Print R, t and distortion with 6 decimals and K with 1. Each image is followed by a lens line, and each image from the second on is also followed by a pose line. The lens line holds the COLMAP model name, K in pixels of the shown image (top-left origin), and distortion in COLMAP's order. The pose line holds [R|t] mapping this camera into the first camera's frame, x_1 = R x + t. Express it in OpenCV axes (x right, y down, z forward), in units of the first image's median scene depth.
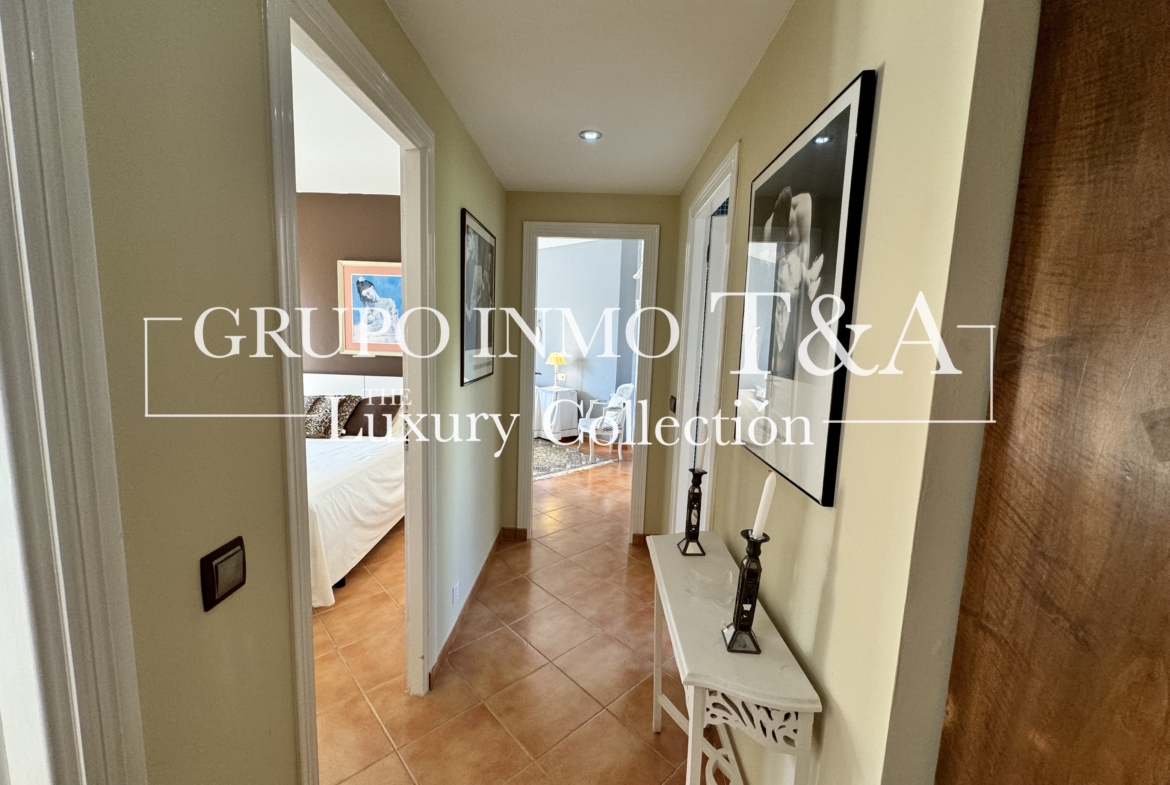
lens RADIAL K [[469.1, 0, 585.0], [0, 469.1, 392.5], [0, 0, 1]] dist [-0.000542, 0.000011]
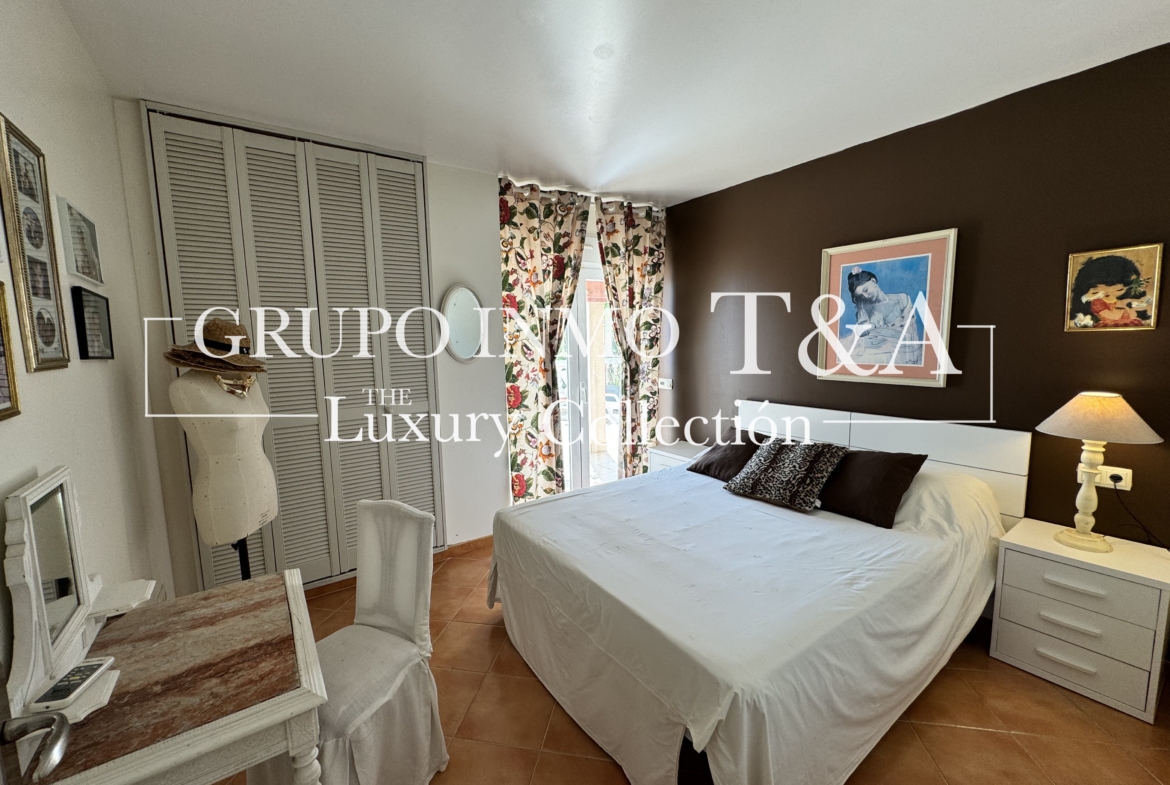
lens RADIAL K [[469.1, 0, 585.0], [0, 469.1, 392.5], [0, 0, 1]] dist [-0.000542, 0.000011]
pose [[0.603538, 0.047267, -0.795932, -0.219068], [-0.064010, 0.997892, 0.010723, -0.062886], [0.794761, 0.044476, 0.605291, 0.376589]]
